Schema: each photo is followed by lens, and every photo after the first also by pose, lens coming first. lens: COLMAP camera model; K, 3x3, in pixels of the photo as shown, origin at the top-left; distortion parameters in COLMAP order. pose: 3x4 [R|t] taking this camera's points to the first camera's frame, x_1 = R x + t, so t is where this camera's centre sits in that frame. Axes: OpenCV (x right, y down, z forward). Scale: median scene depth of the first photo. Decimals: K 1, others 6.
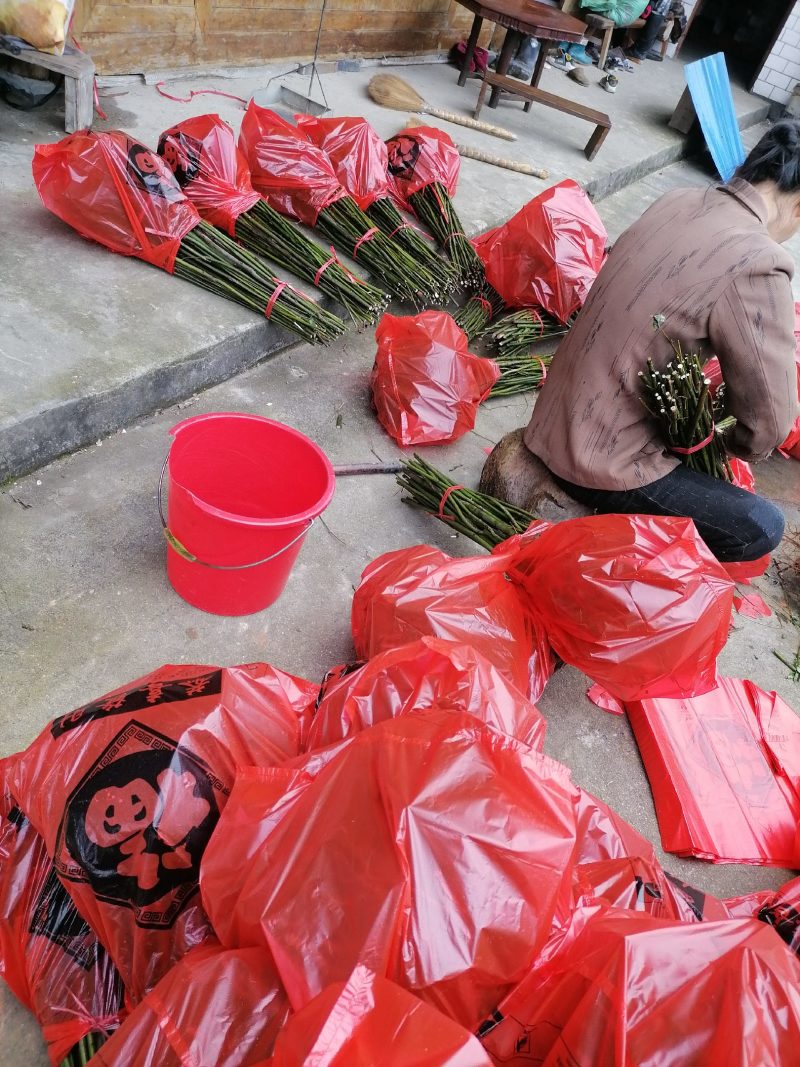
lens RADIAL K [[769.9, 0, 400.0], [0, 769.9, 533.5], [0, 0, 1]] dist [0.002721, -0.000867]
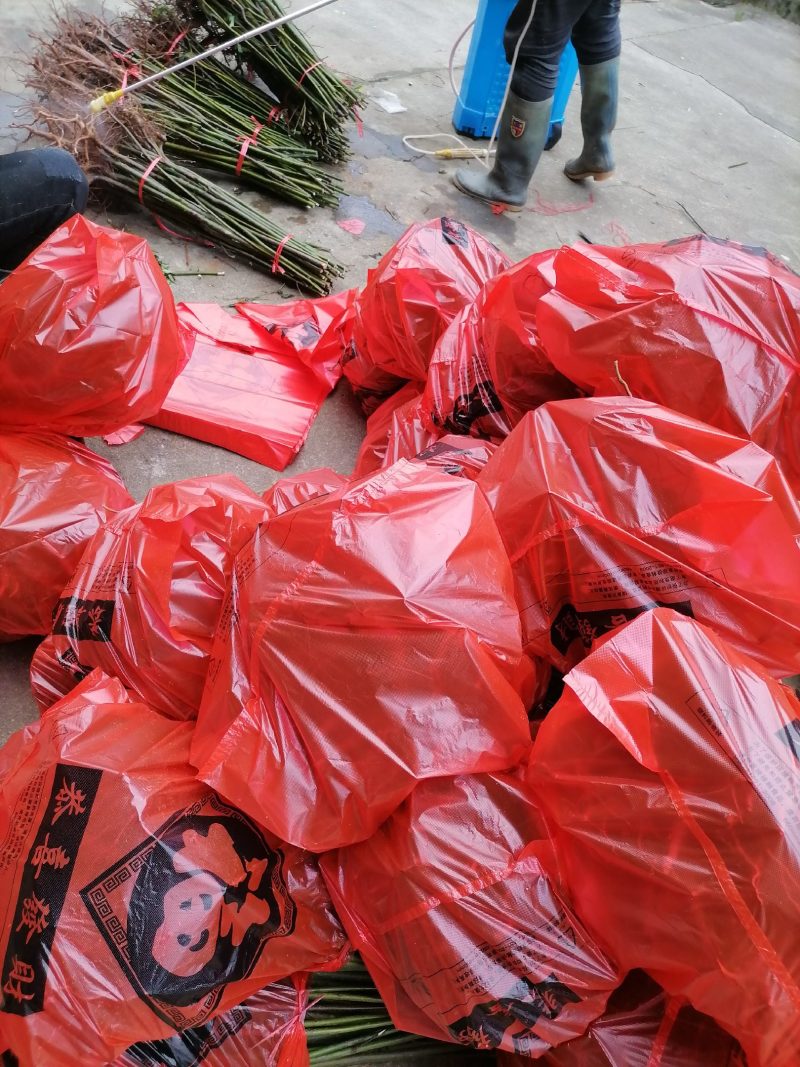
lens RADIAL K [[776.7, 0, 400.0], [0, 776.7, 533.5], [0, 0, 1]] dist [0.000424, -0.000118]
pose [[0.339775, -0.839015, 0.424978, -0.191223], [0.562458, 0.543423, 0.623163, -0.181078], [-0.753786, 0.027297, 0.656553, 0.174645]]
